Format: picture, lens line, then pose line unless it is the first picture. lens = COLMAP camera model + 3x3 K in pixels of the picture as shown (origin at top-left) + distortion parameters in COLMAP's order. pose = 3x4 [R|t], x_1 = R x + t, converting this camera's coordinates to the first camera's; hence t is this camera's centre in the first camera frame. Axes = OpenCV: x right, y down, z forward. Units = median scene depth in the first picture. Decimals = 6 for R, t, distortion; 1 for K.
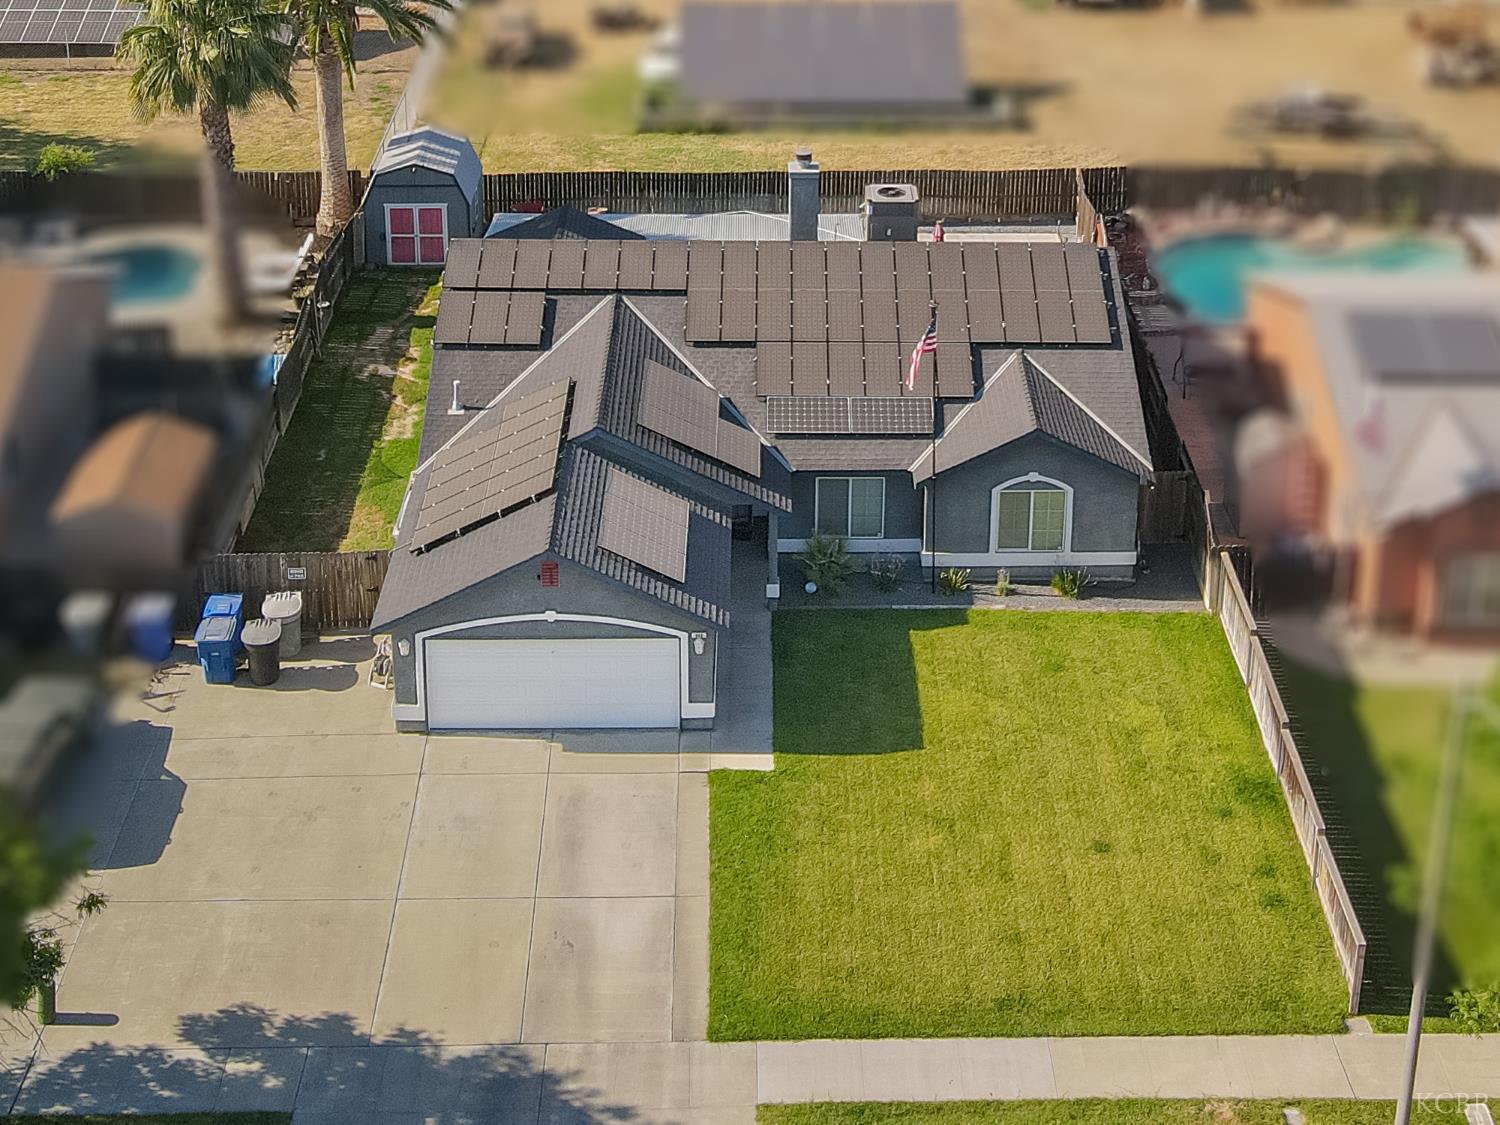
lens RADIAL K [[2203.5, 0, 811.9], [0, 2203.5, 16.5], [0, 0, 1]] dist [0.008508, 0.016080]
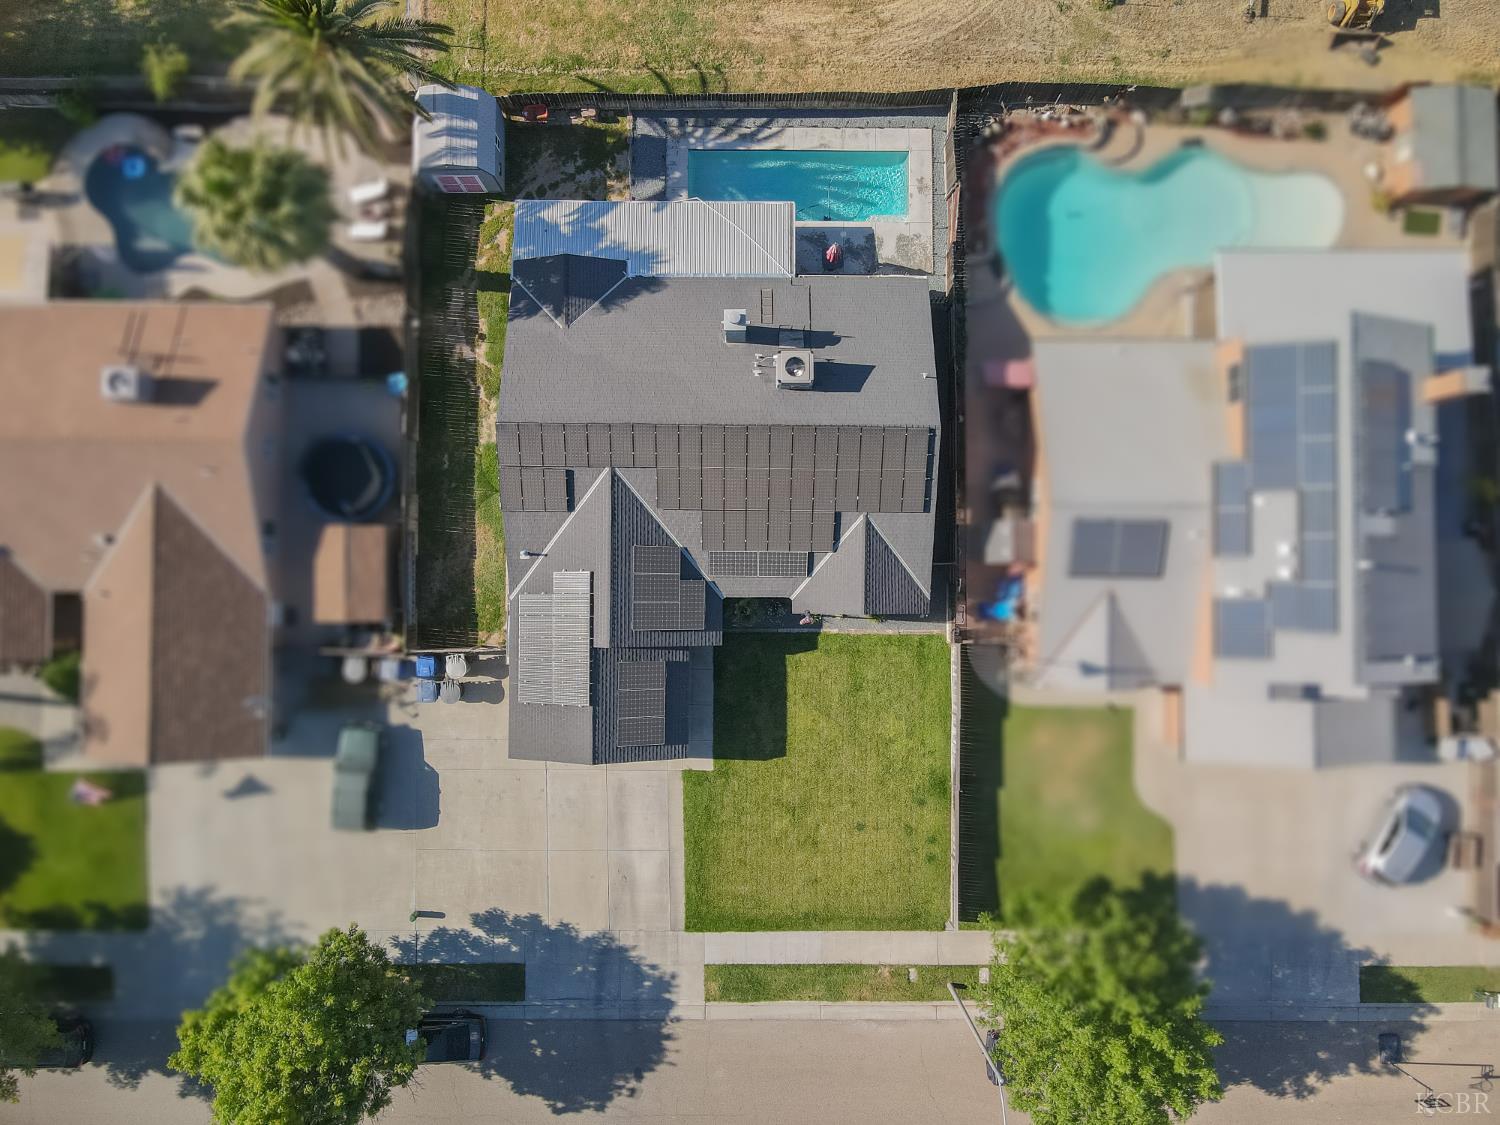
lens RADIAL K [[1062.5, 0, 755.0], [0, 1062.5, 558.2], [0, 0, 1]] dist [-0.004526, 0.001187]
pose [[0.999655, 0.026264, 0.000550, 0.016556], [-0.009235, 0.331752, 0.943321, -0.679784], [0.024593, -0.943001, 0.331880, 0.847370]]
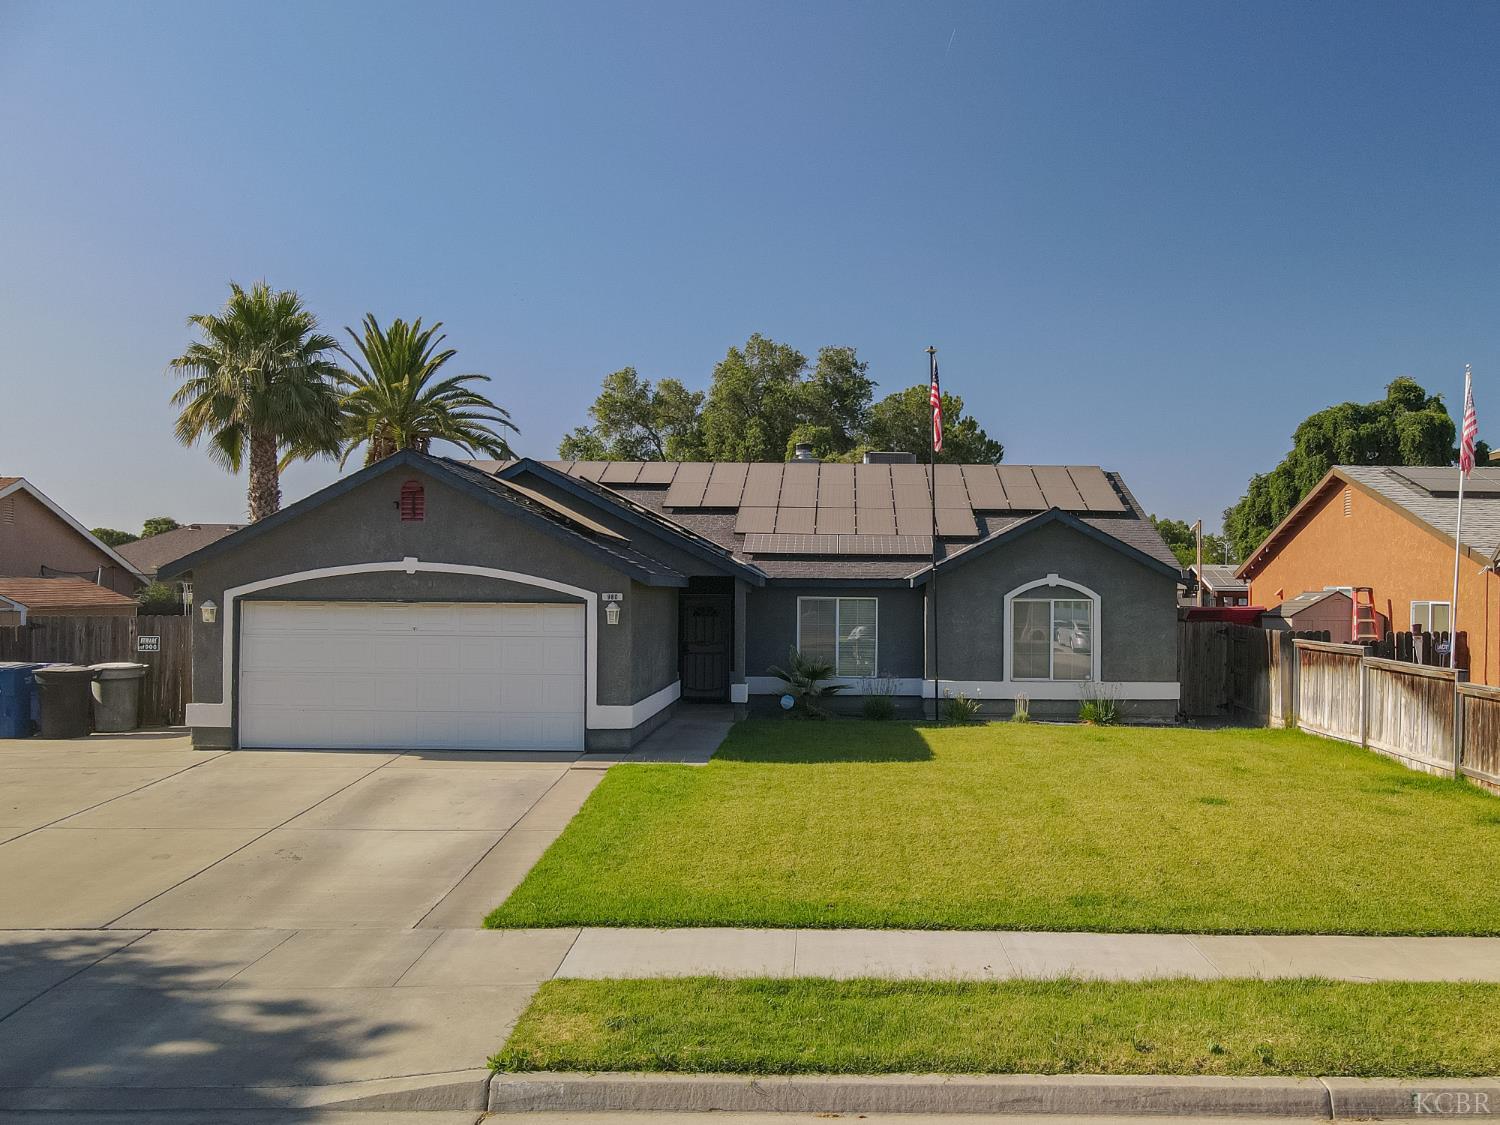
lens RADIAL K [[1266.6, 0, 827.5], [0, 1266.6, 598.1], [0, 0, 1]] dist [0.003143, 0.013180]
pose [[0.999613, -0.001696, -0.027784, 0.031056], [-0.006479, 0.956551, -0.291492, 0.402035], [0.027071, 0.291559, 0.956170, 0.603397]]
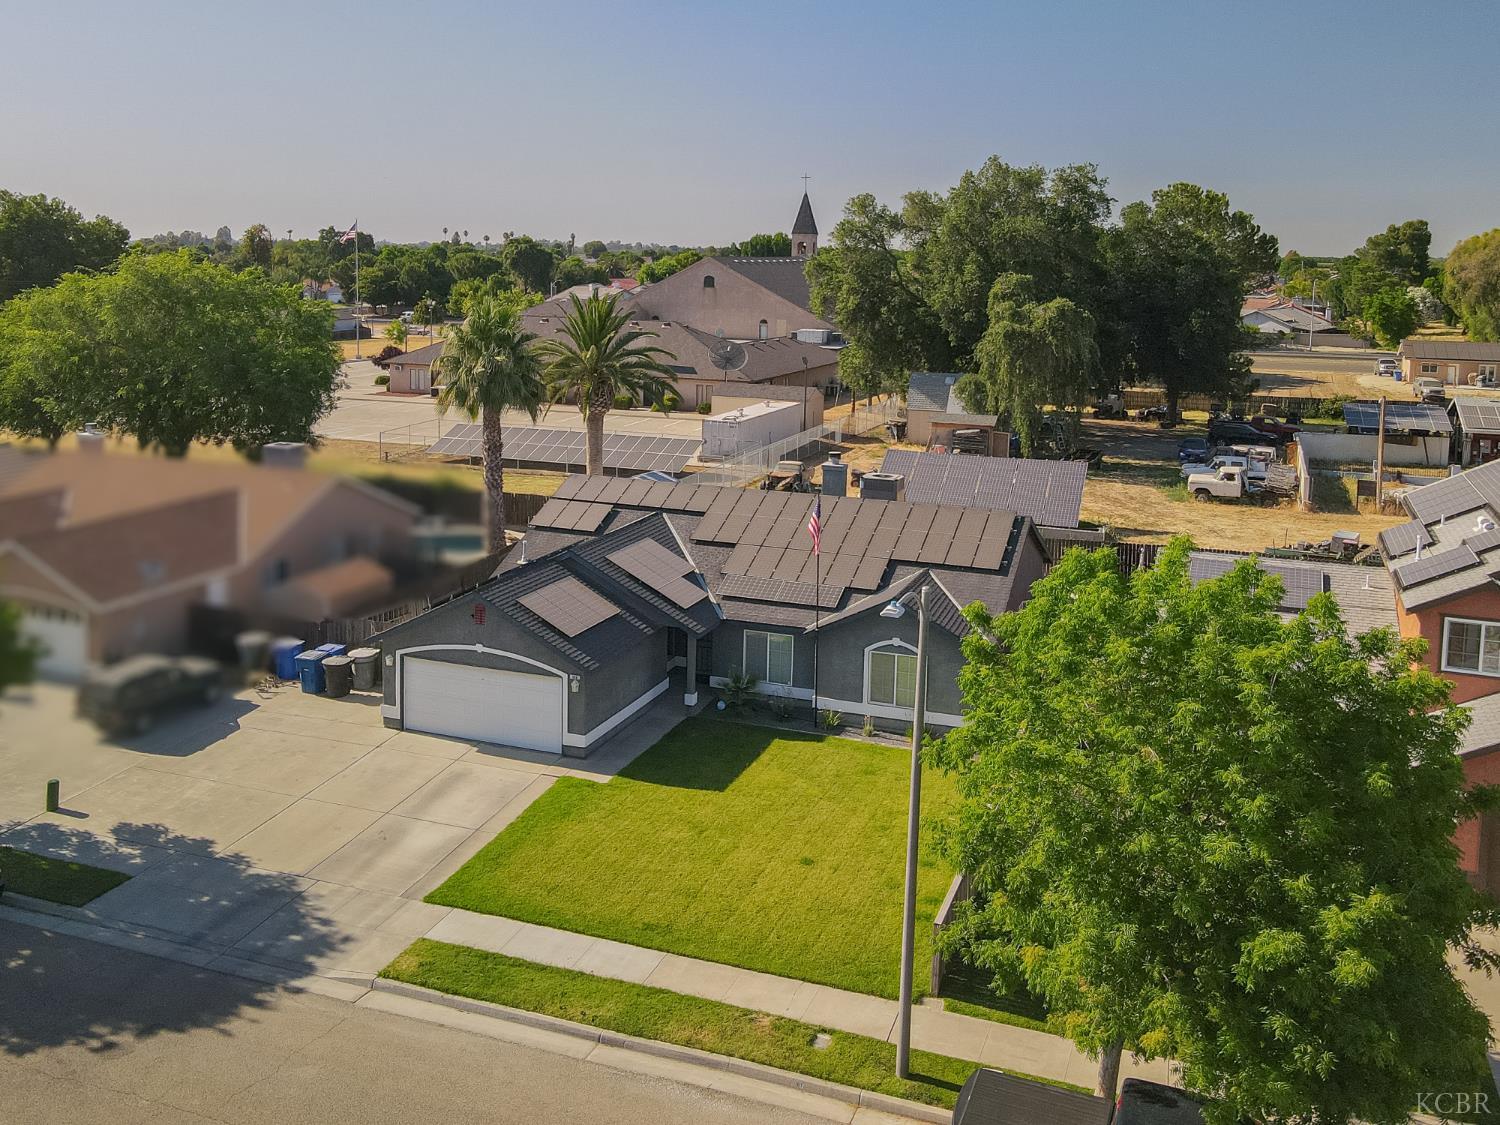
lens RADIAL K [[1403.2, 0, 710.0], [0, 1403.2, 394.8], [0, 0, 1]] dist [-0.006679, 0.027641]
pose [[0.923100, 0.043832, -0.382053, 0.342837], [-0.120147, 0.976623, -0.178248, 0.255244], [0.365308, 0.210444, 0.906787, 0.220673]]
